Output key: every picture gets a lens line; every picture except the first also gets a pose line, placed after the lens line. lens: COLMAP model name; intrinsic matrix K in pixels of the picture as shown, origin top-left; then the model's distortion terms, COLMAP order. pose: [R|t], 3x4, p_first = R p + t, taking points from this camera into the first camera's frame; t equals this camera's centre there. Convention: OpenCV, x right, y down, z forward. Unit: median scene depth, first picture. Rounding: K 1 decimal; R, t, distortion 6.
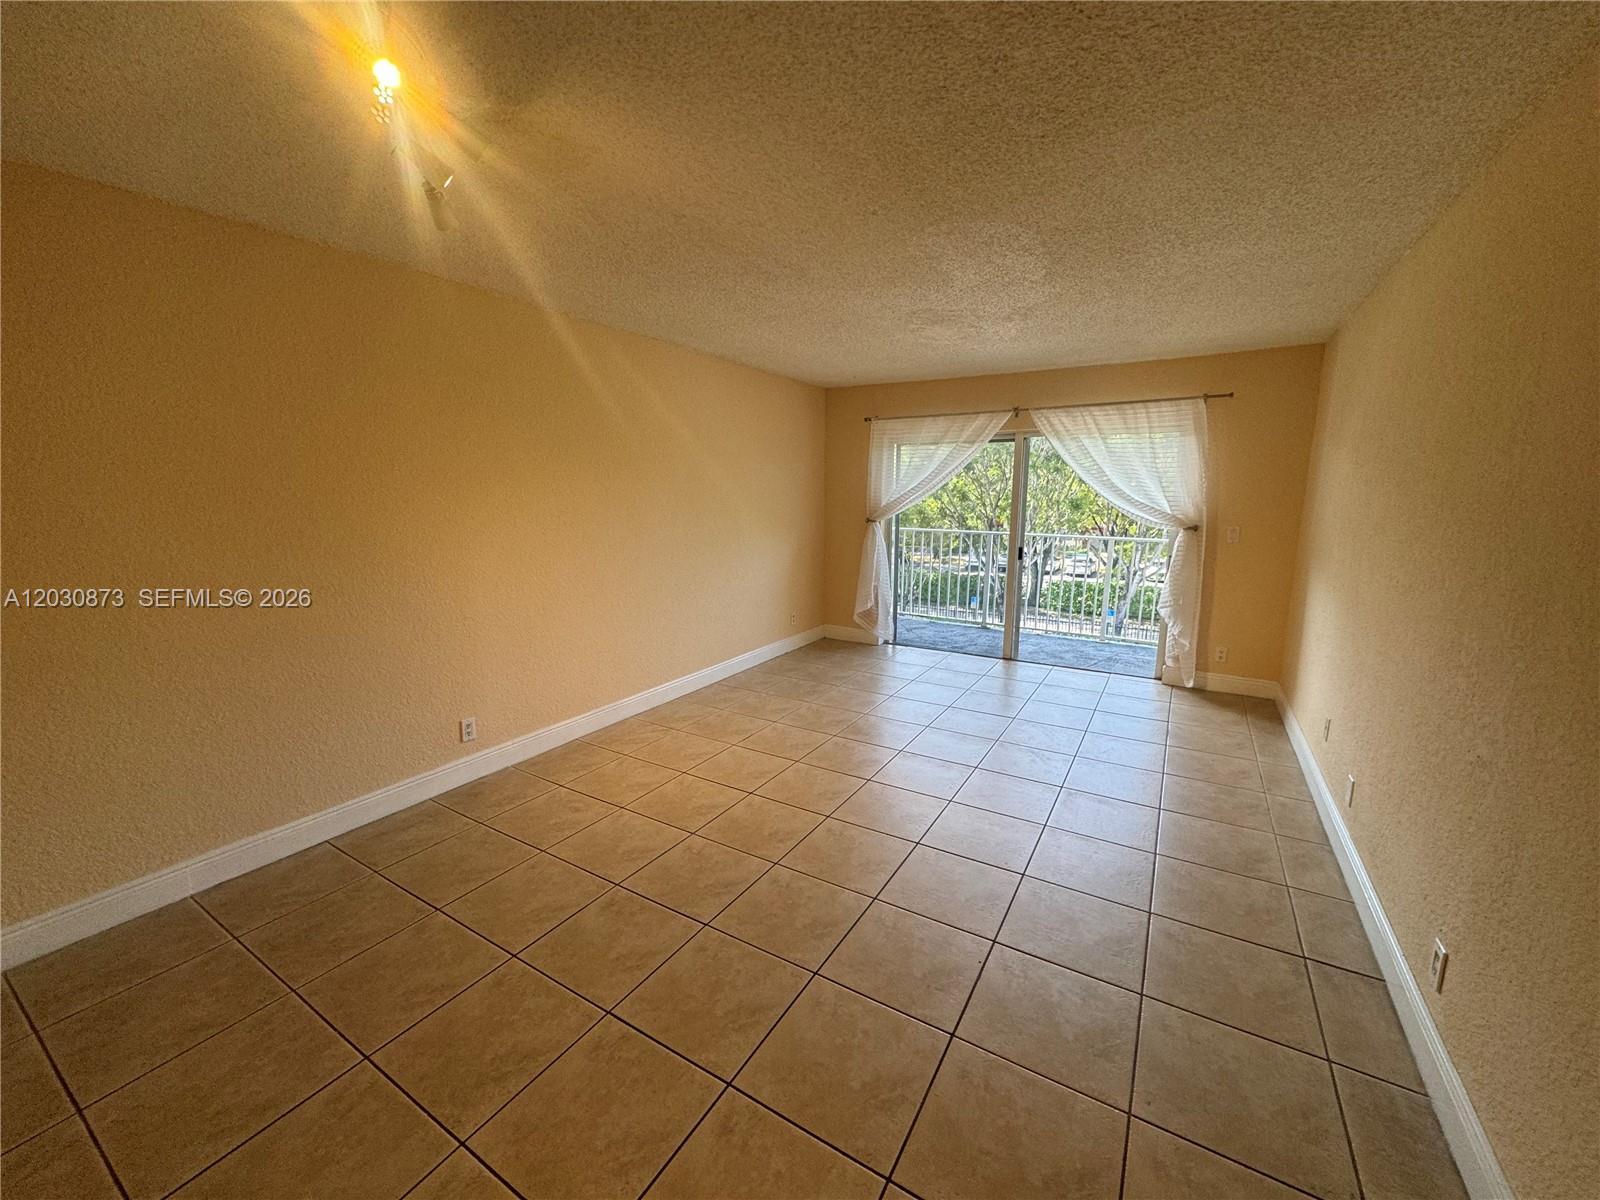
lens RADIAL K [[632.9, 0, 800.0], [0, 632.9, 600.0], [0, 0, 1]] dist [-0.002367, 0.000469]
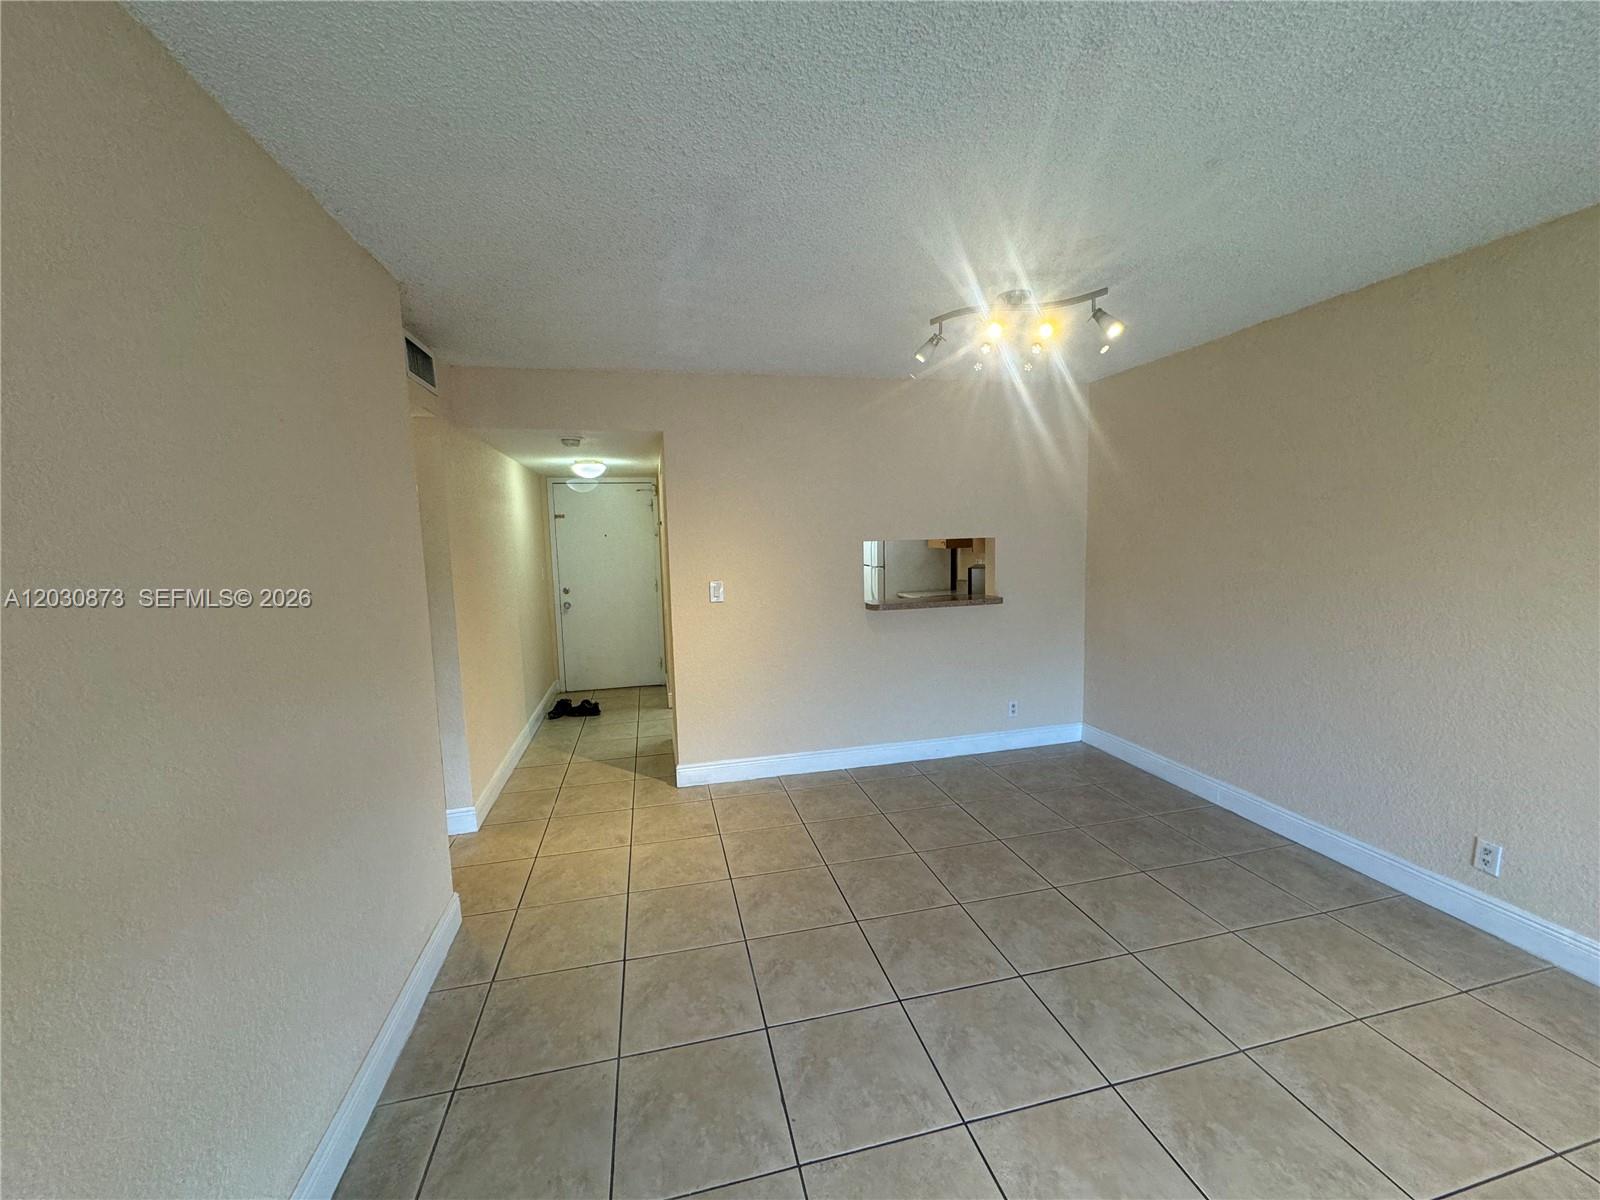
lens RADIAL K [[641.0, 0, 802.9], [0, 641.0, 600.5], [0, 0, 1]] dist [0.000024, 0.000235]
pose [[-0.708901, 0.094791, -0.698909, 0.341967], [-0.094653, 0.969178, 0.227452, -0.113668], [0.698928, 0.227395, -0.678079, 0.613718]]
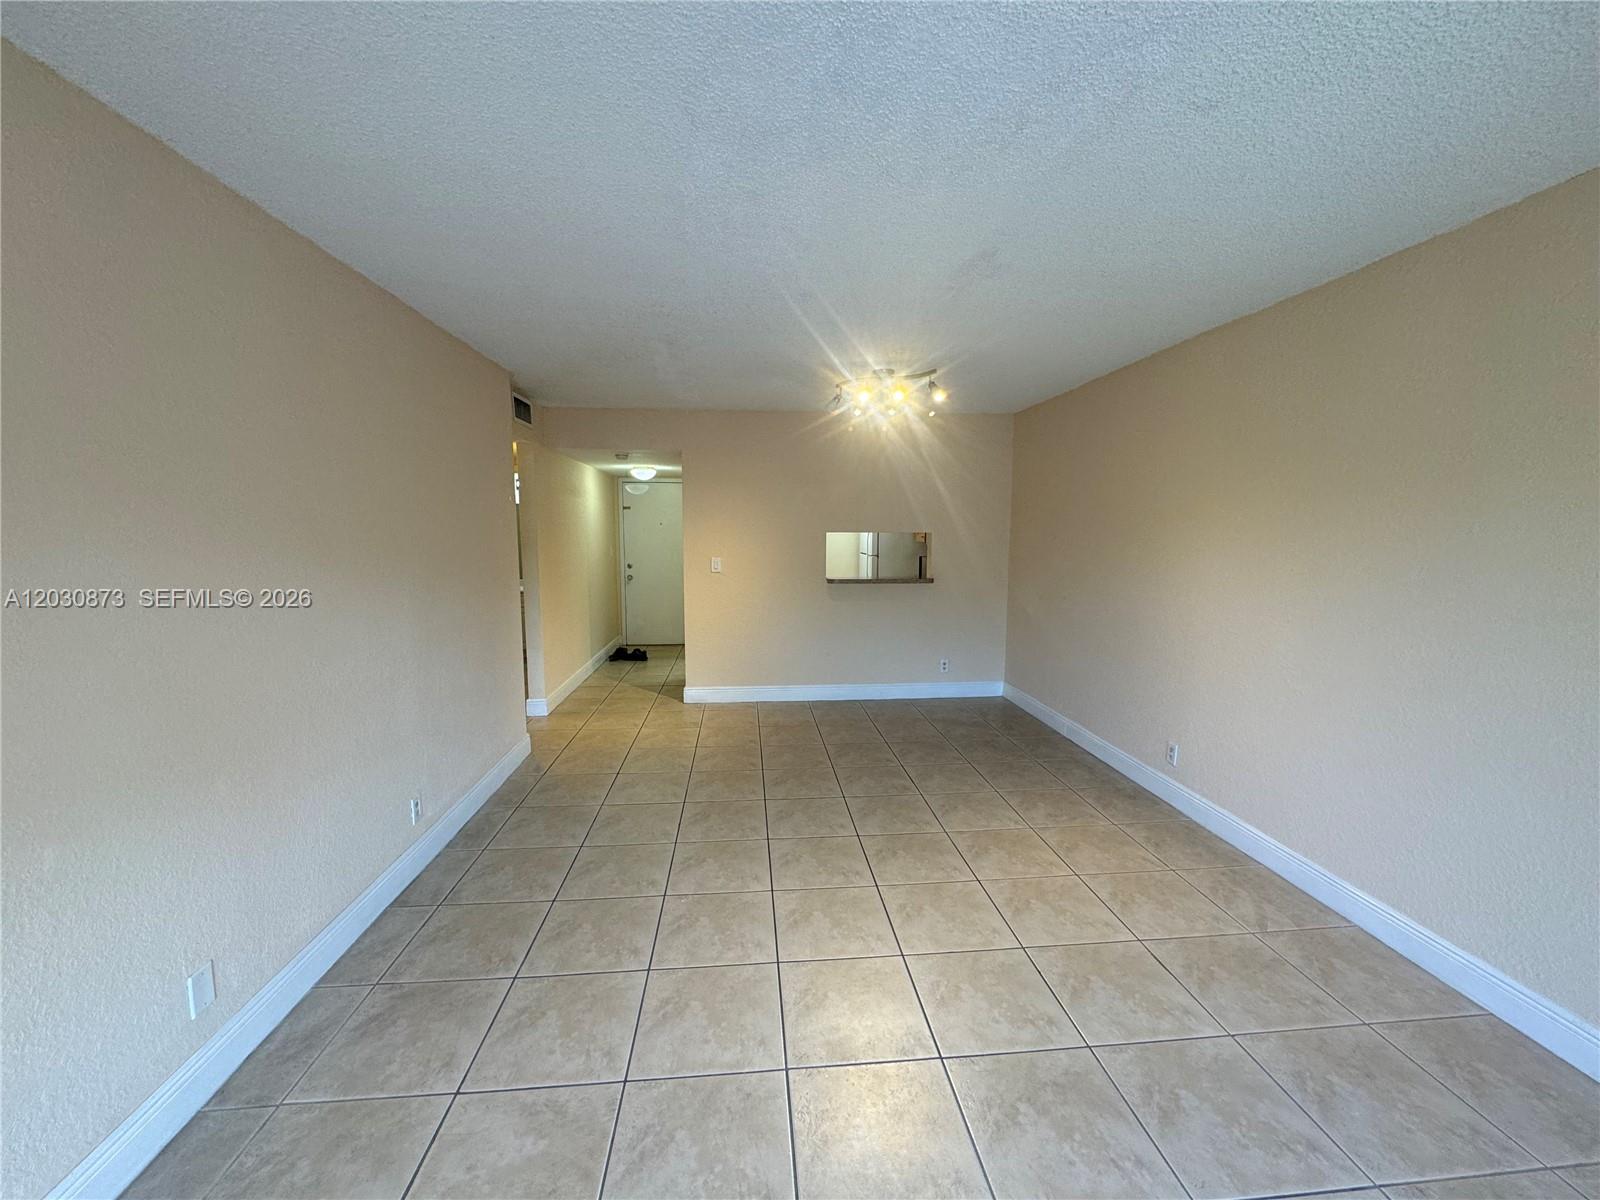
lens RADIAL K [[644.9, 0, 800.0], [0, 644.9, 600.0], [0, 0, 1]] dist [0.000966, 0.000524]
pose [[-0.806343, 0.066750, -0.587670, 0.407115], [-0.101412, 0.963292, 0.248563, -0.168988], [0.582689, 0.260024, -0.769975, 0.969611]]
